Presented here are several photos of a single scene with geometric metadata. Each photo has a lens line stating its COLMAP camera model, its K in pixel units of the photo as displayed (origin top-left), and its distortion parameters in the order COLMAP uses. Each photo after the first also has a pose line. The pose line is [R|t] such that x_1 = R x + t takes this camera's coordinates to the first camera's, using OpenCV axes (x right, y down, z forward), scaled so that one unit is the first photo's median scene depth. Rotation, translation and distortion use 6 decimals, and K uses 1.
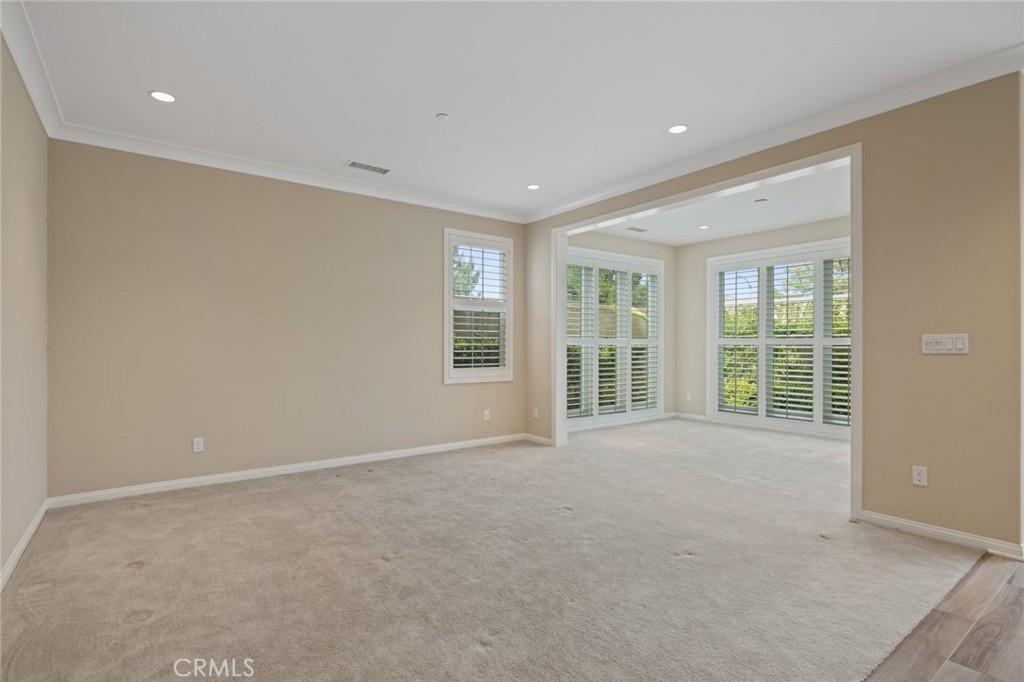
lens RADIAL K [[509.3, 0, 507.5], [0, 509.3, 345.0], [0, 0, 1]] dist [-0.005263, -0.000869]
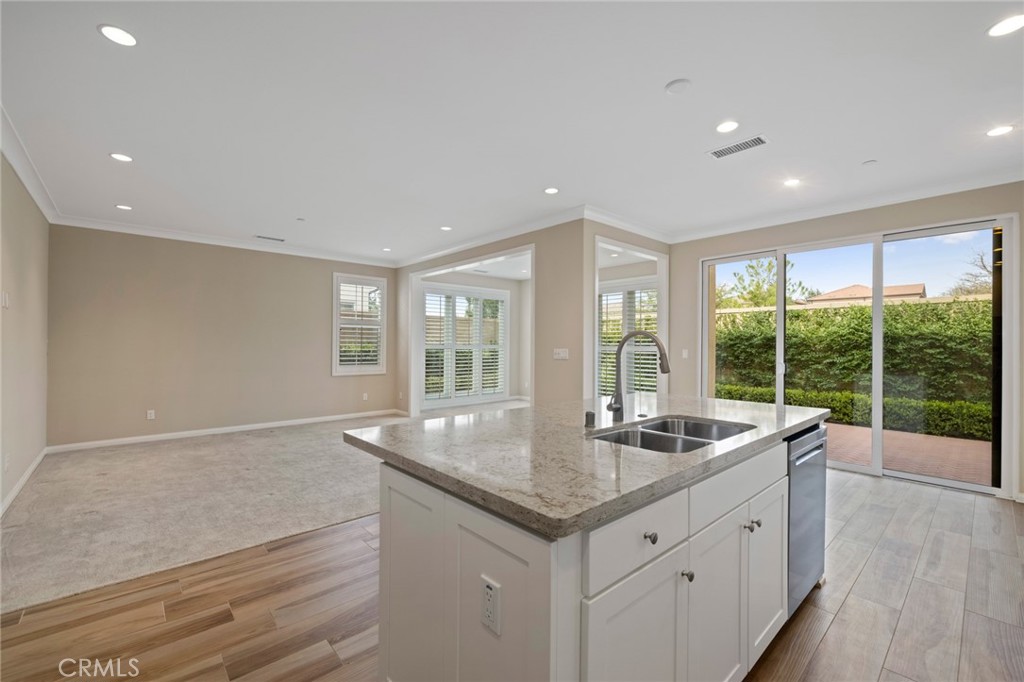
lens RADIAL K [[433.4, 0, 512.0], [0, 433.4, 341.0], [0, 0, 1]] dist [-0.009158, -0.000038]
pose [[0.994606, 0.006054, 0.103552, 0.349958], [-0.005457, 0.999967, -0.006051, -0.028011], [-0.103586, 0.005453, 0.994606, -0.423357]]
